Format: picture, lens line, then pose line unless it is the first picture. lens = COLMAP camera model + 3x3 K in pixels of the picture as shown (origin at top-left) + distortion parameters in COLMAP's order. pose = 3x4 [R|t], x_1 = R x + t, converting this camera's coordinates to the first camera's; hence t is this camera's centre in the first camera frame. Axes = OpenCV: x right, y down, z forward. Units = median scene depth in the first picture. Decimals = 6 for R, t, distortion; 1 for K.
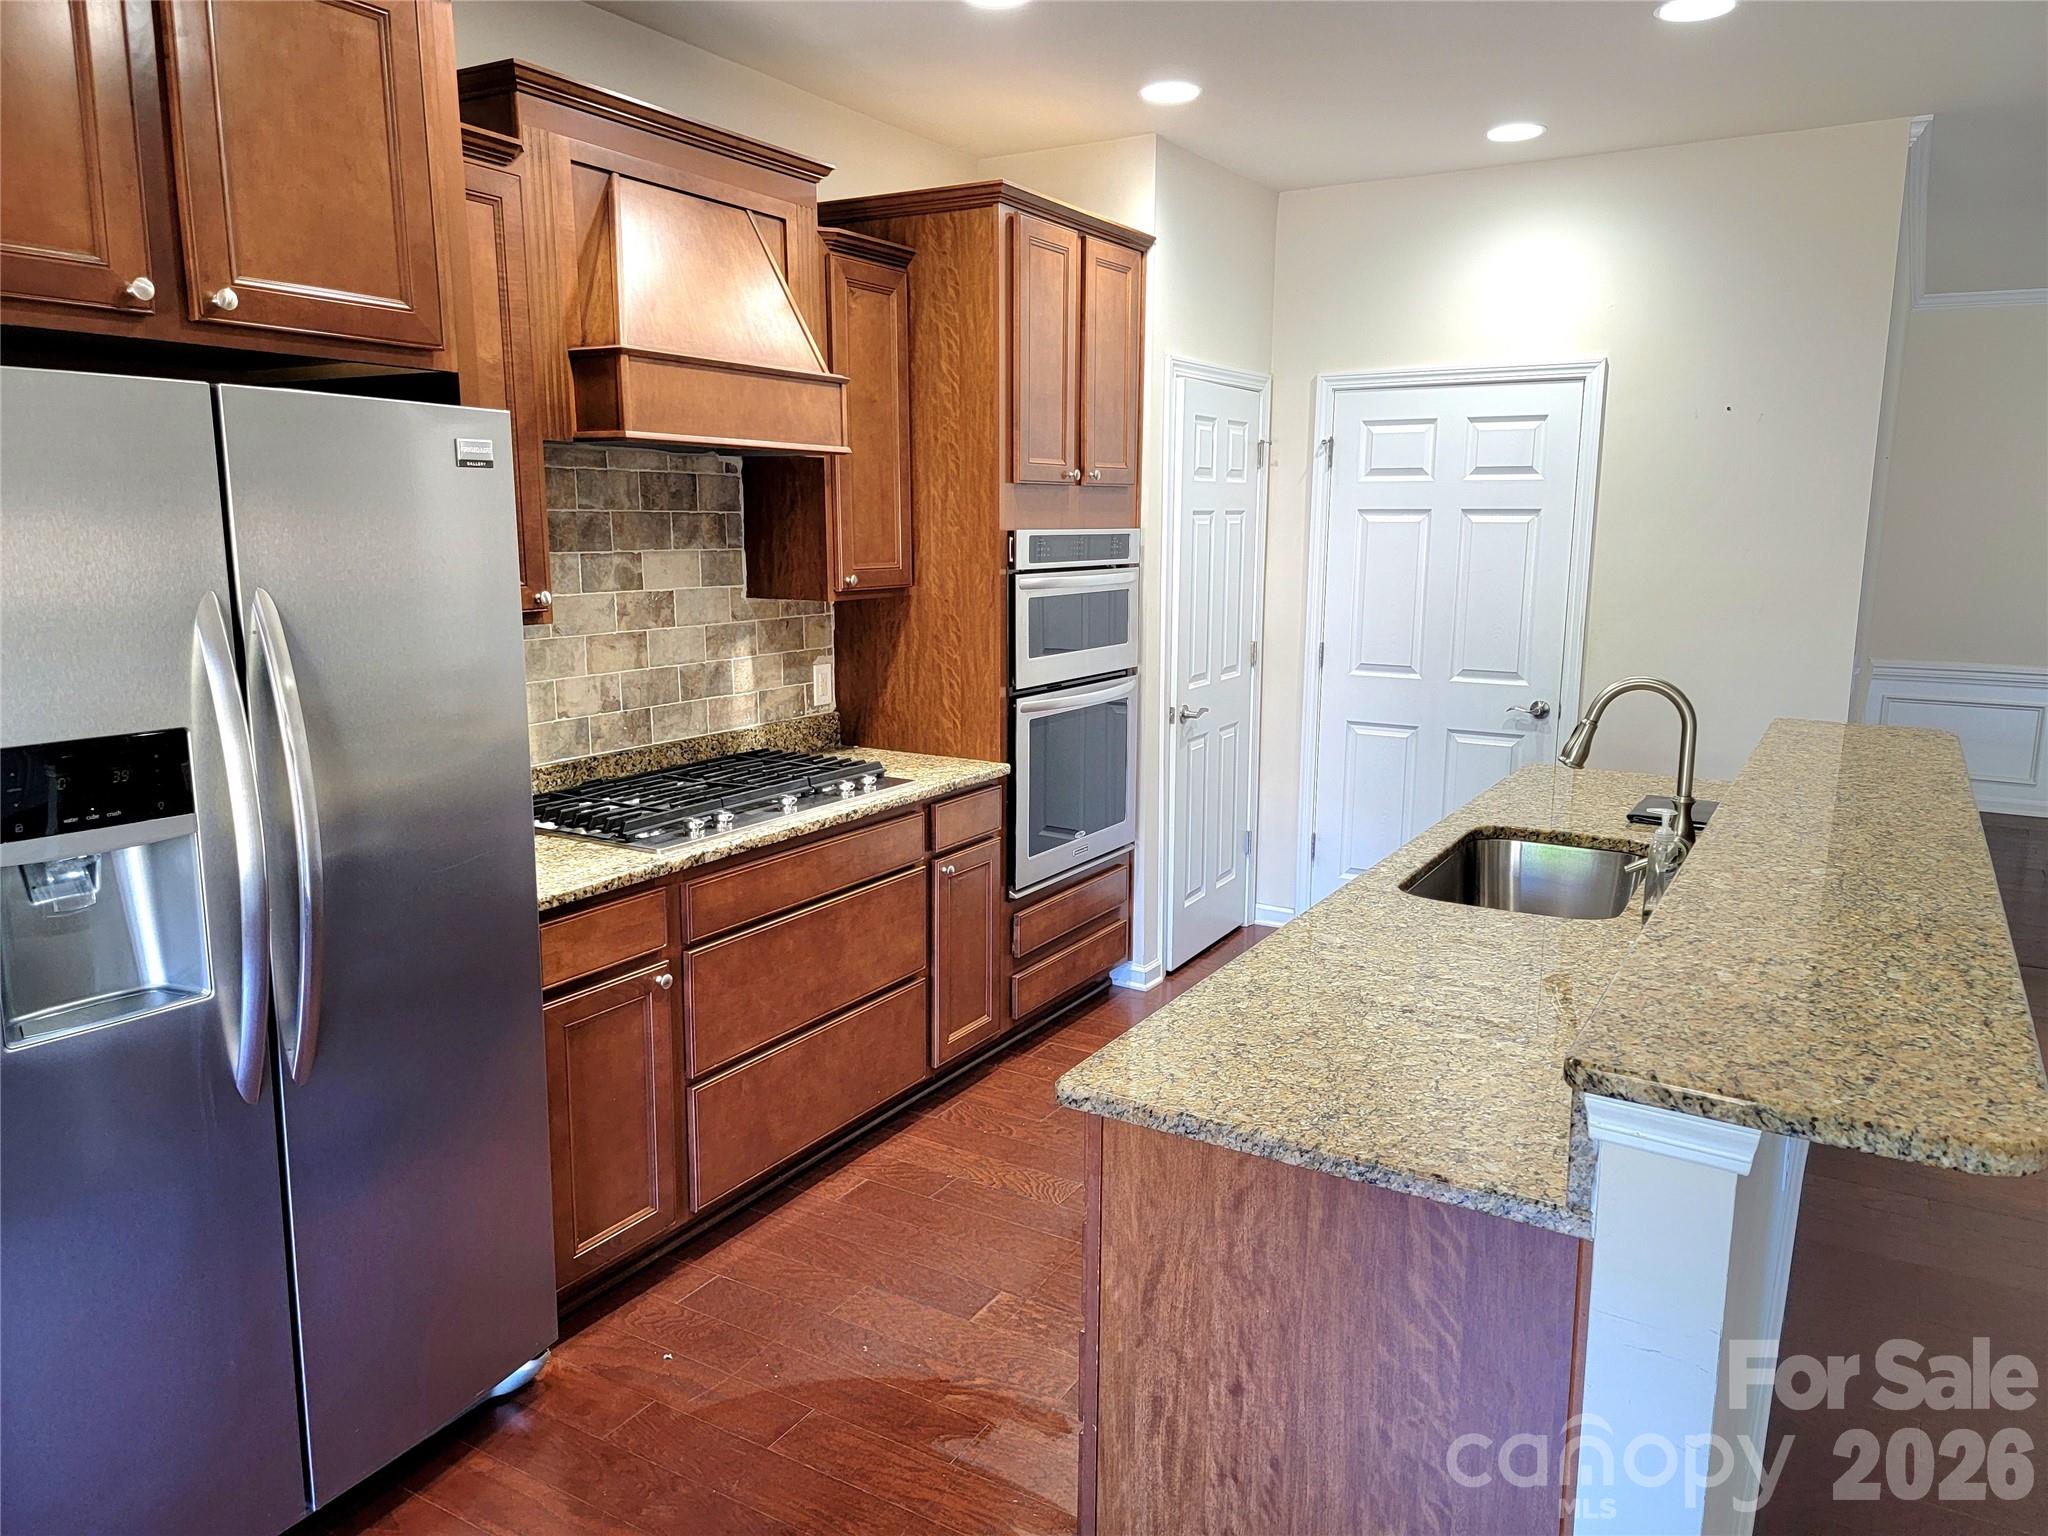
lens RADIAL K [[1420.3, 0, 1039.8], [0, 1420.3, 765.2], [0, 0, 1]] dist [0.077903, -0.061589]
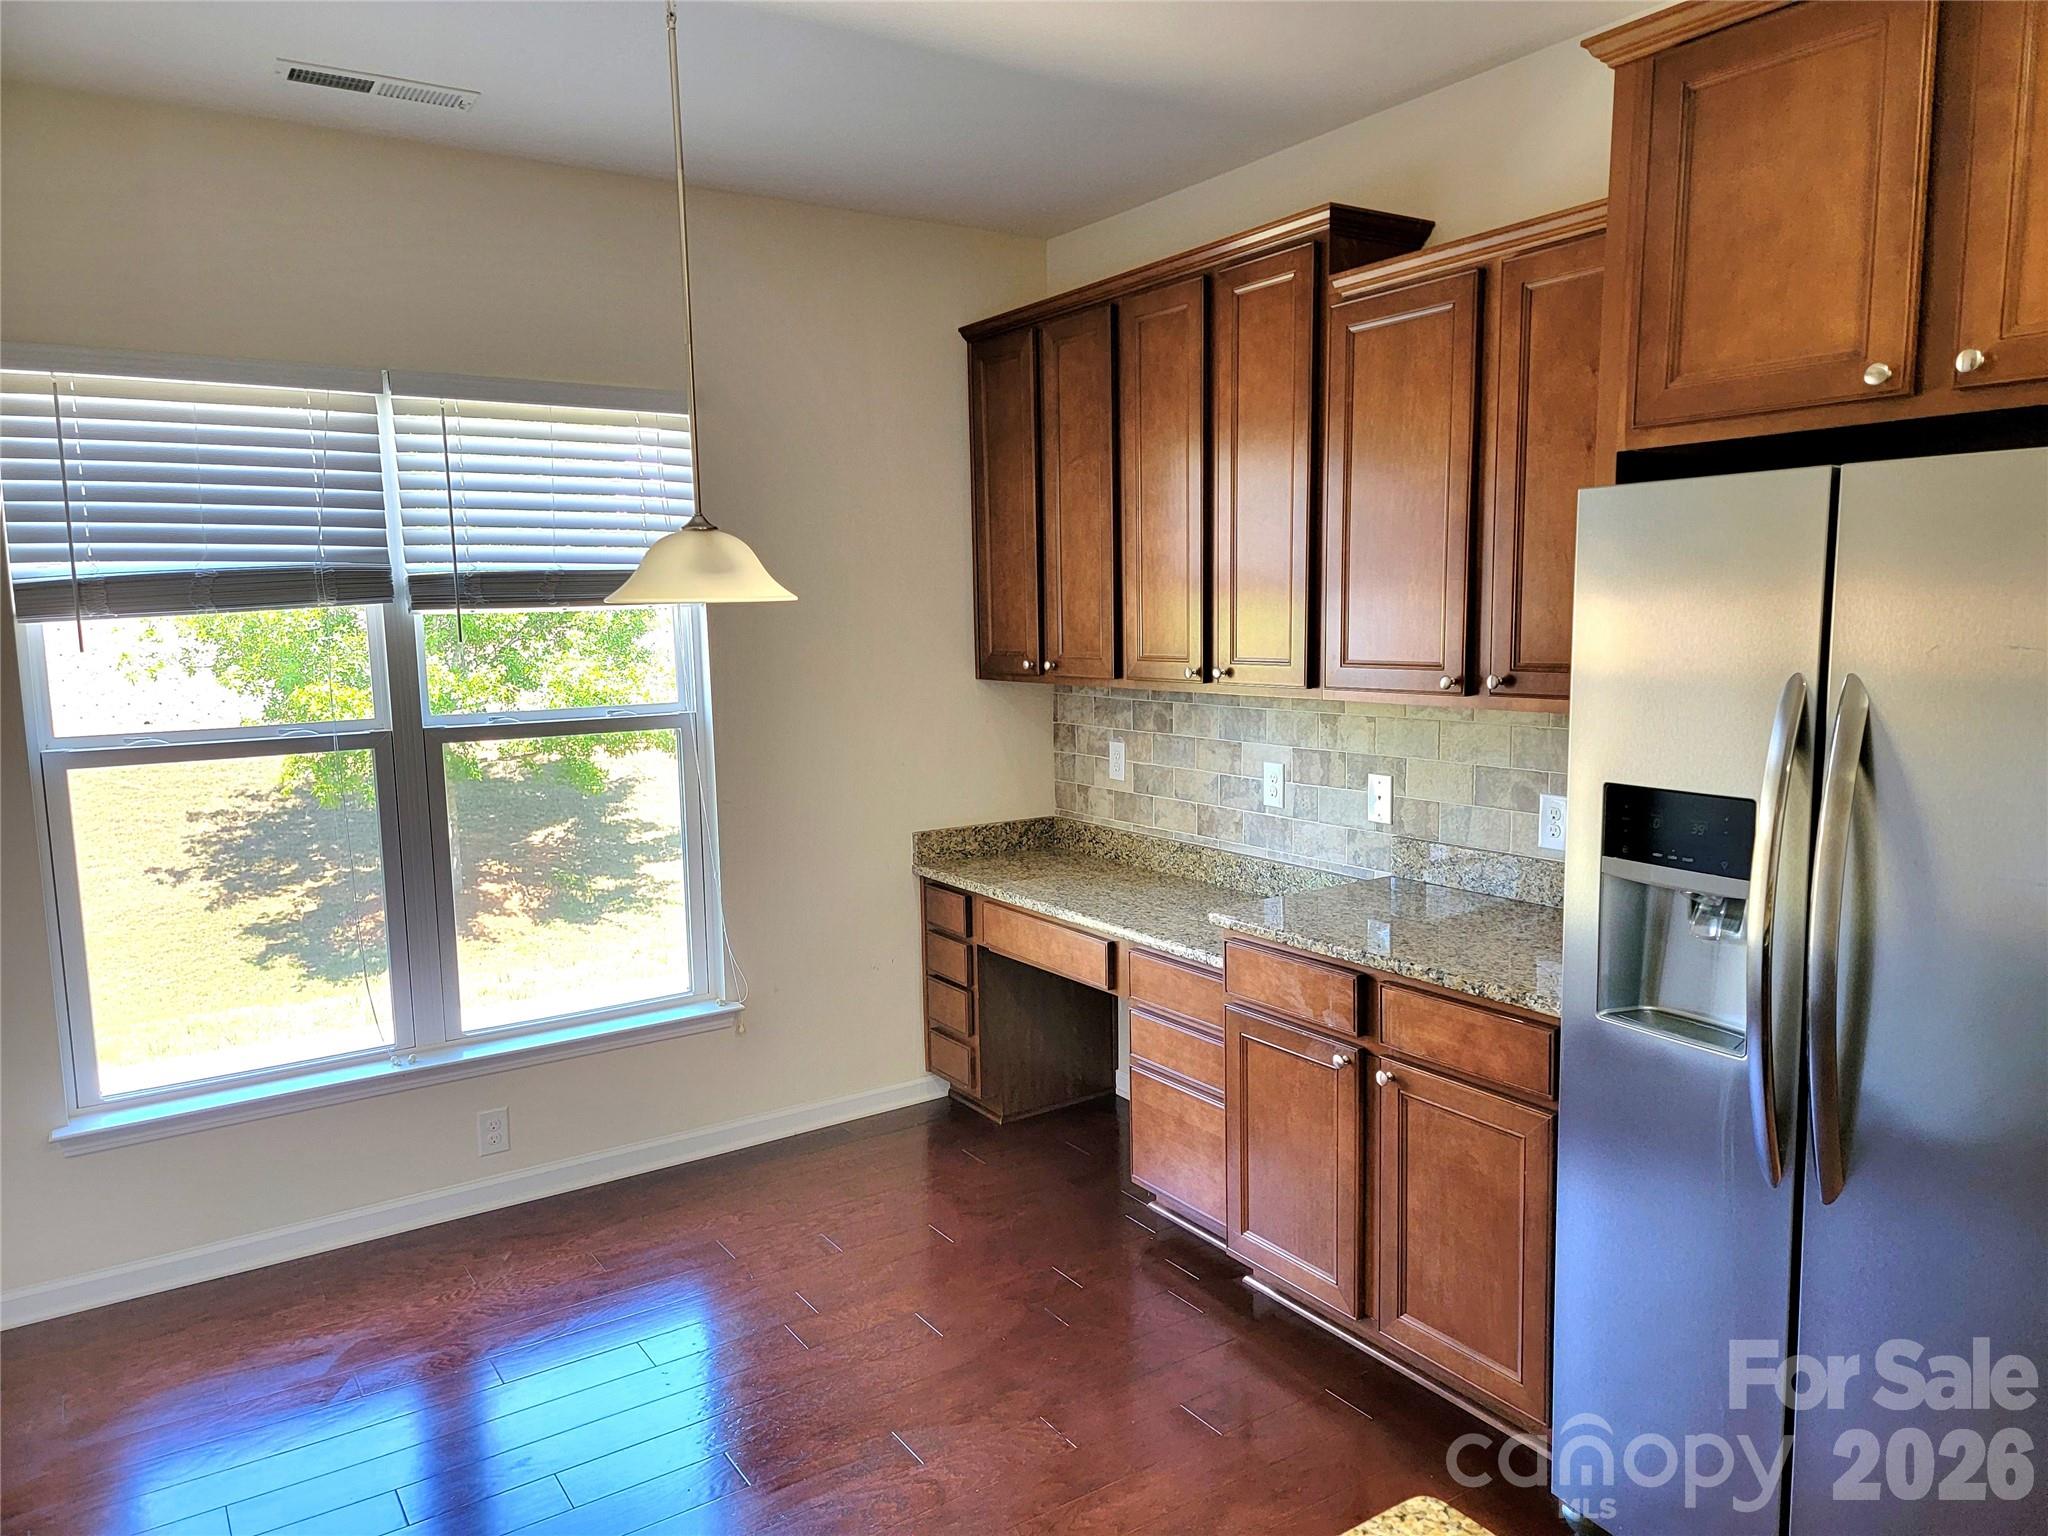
lens RADIAL K [[1420.3, 0, 1027.7], [0, 1420.3, 776.9], [0, 0, 1]] dist [0.077903, -0.061589]
pose [[-0.437660, 0.112720, -0.892047, 0.306991], [-0.140995, 0.971233, 0.191902, -0.090112], [0.888017, 0.209762, -0.409176, 0.511639]]
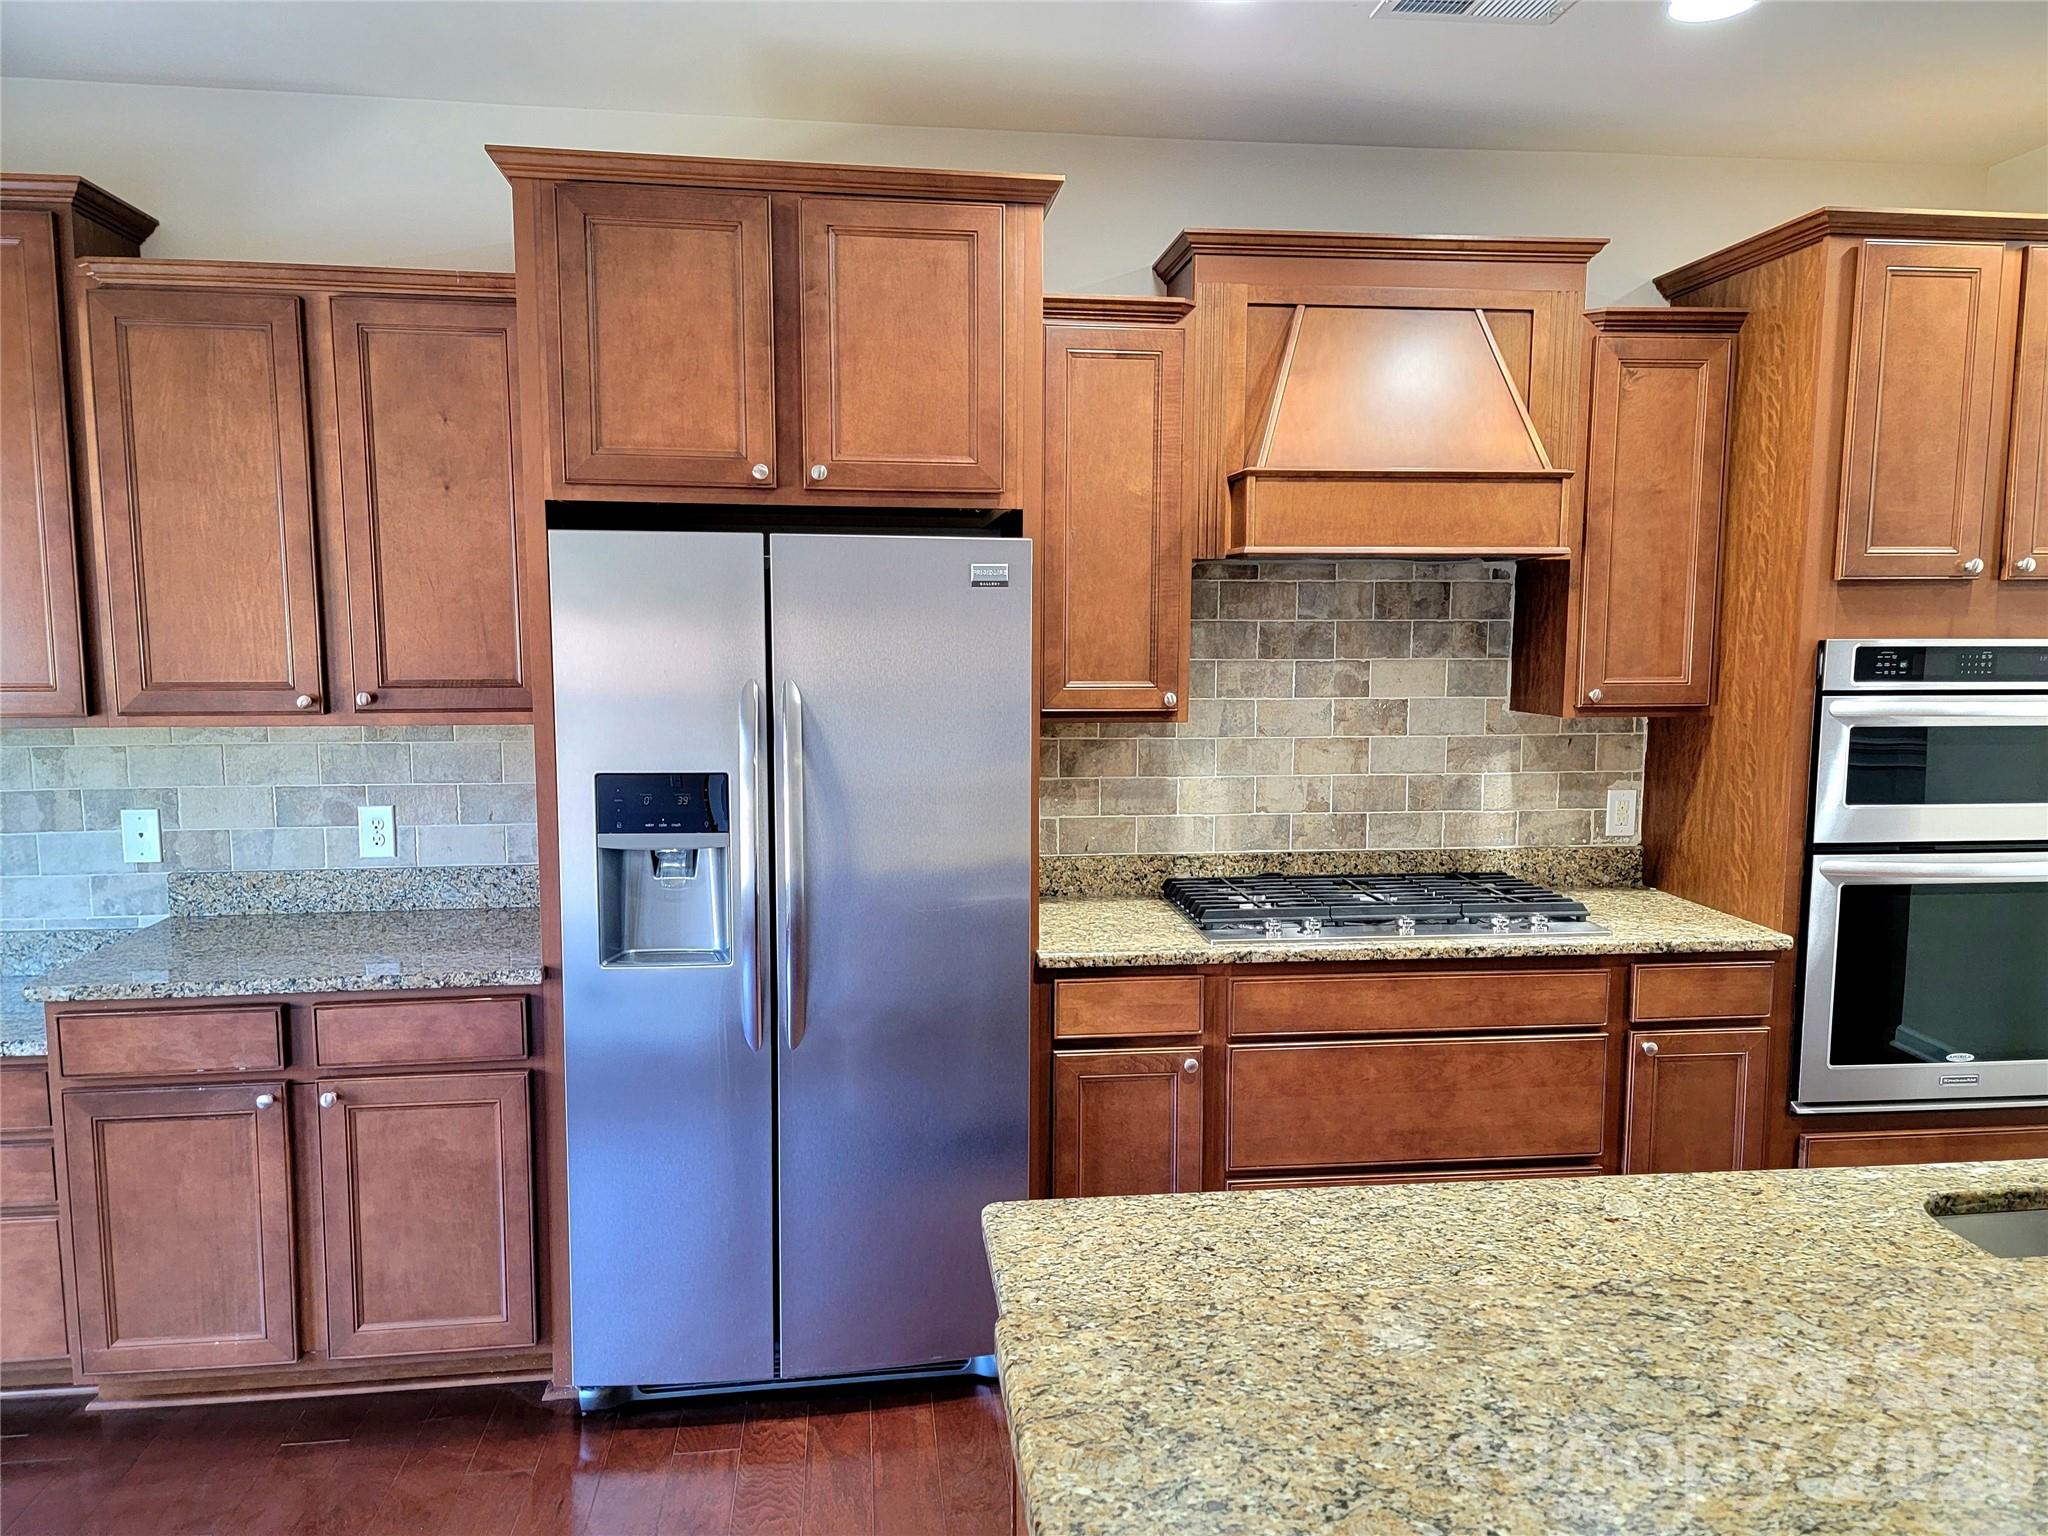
lens RADIAL K [[1420.3, 0, 1028.1], [0, 1420.3, 781.8], [0, 0, 1]] dist [0.077903, -0.061589]
pose [[0.610120, 0.087869, -0.787421, 0.376650], [-0.137493, 0.990495, 0.003996, -0.034021], [0.780288, 0.105827, 0.616402, 0.194539]]
